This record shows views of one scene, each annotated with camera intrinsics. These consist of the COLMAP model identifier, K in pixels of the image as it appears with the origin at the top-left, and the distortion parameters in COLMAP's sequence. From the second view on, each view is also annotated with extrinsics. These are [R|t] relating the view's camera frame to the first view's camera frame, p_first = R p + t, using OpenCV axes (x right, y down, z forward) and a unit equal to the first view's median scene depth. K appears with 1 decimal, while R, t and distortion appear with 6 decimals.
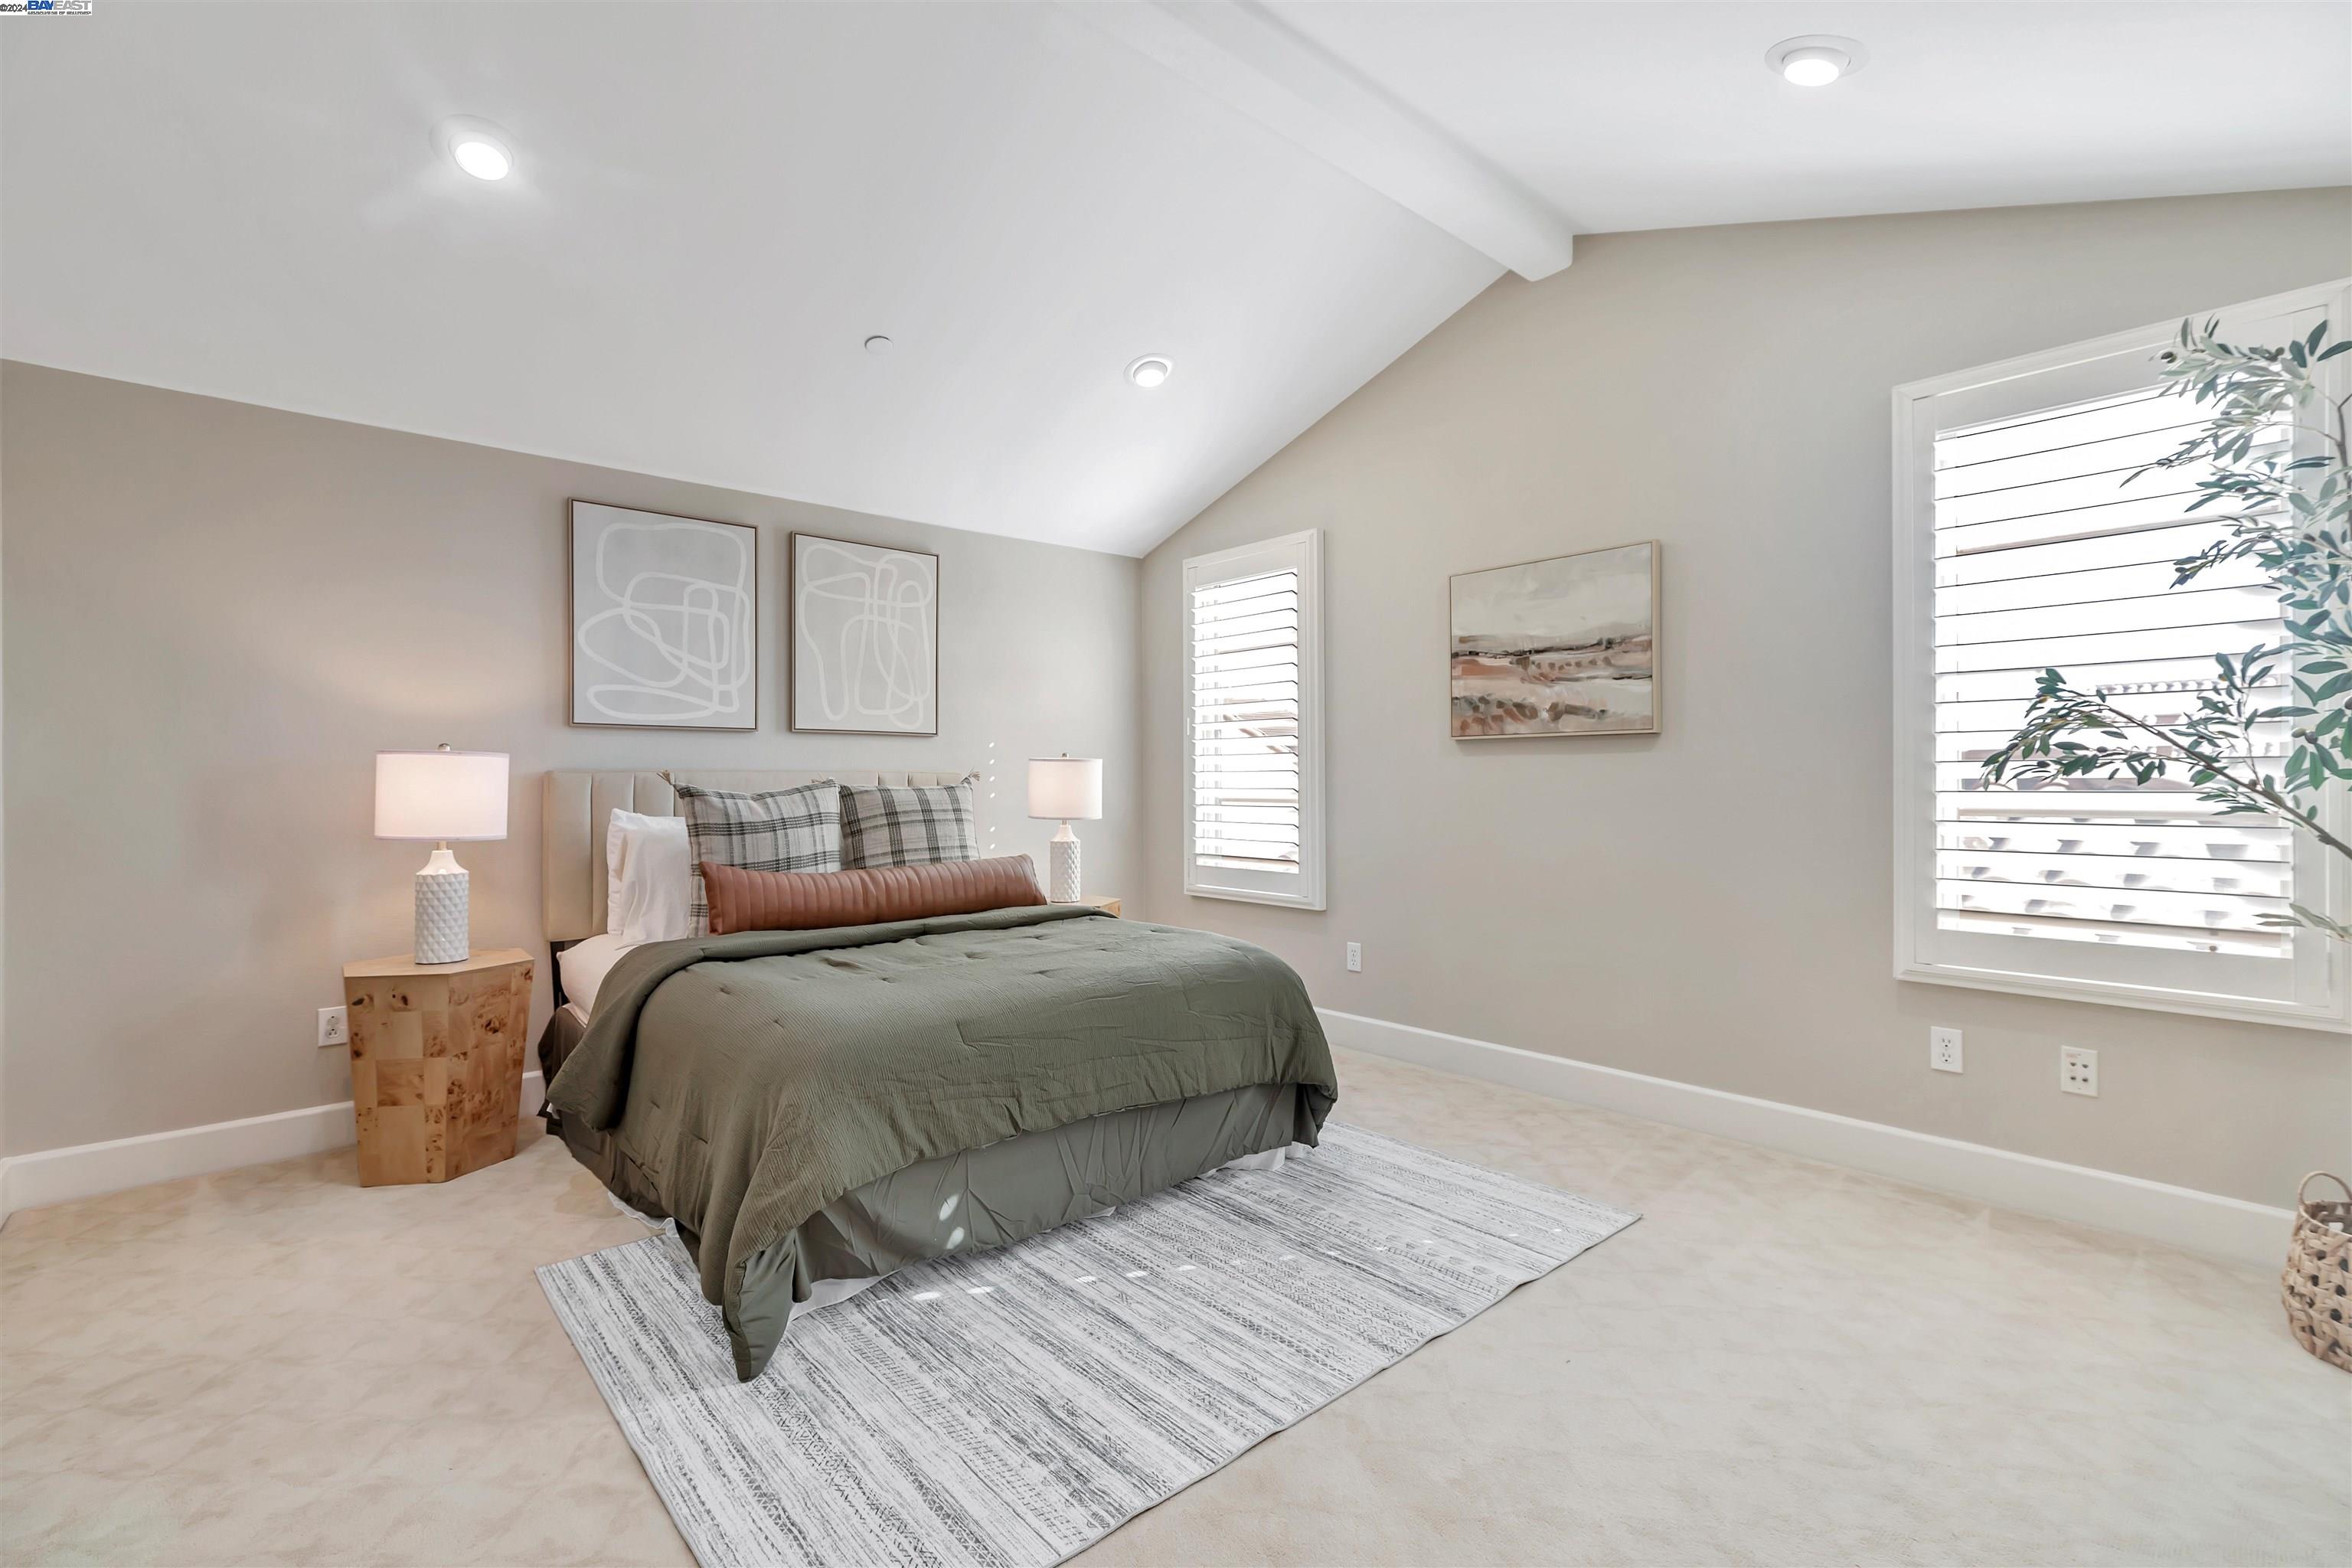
lens RADIAL K [[1048.3, 0, 1176.2], [0, 1048.3, 782.1], [0, 0, 1]] dist [0.009057, -0.000362]
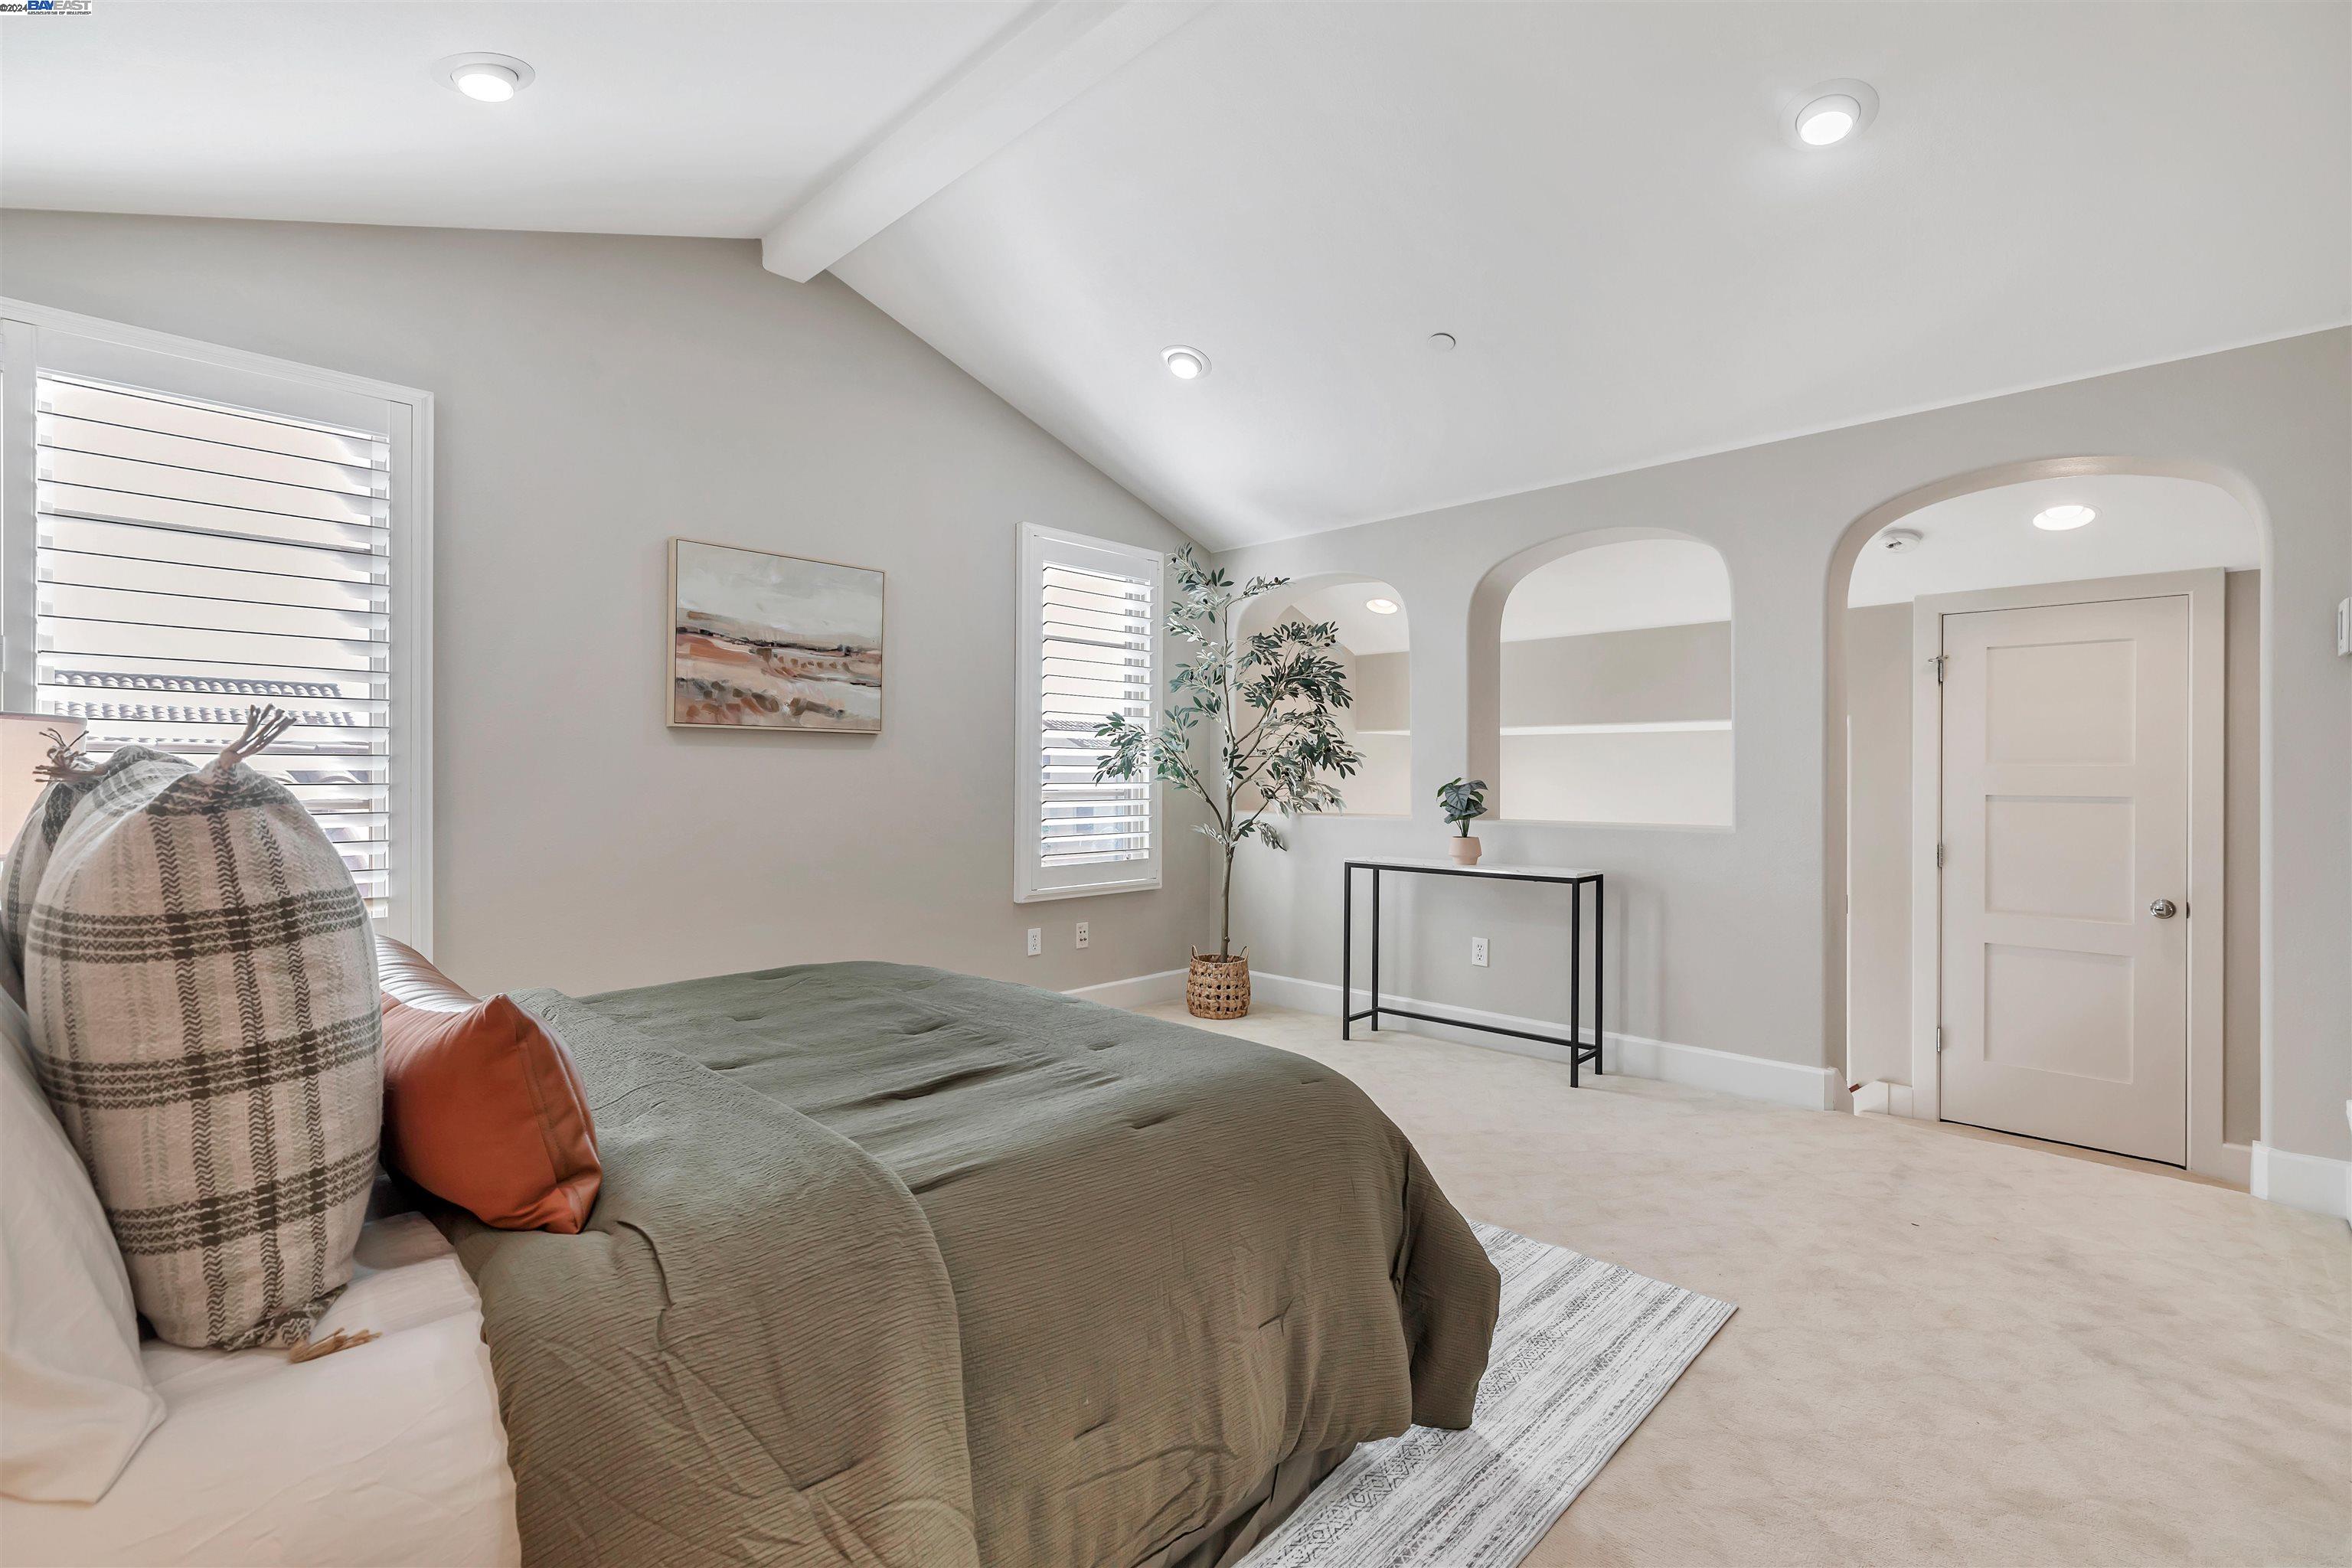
lens RADIAL K [[1048.3, 0, 1176.2], [0, 1048.3, 782.1], [0, 0, 1]] dist [0.009057, -0.000362]
pose [[-0.079751, 0.004621, 0.996804, -0.695173], [0.006000, 0.999973, -0.004156, 0.013220], [-0.996797, 0.005649, -0.079776, 0.710285]]
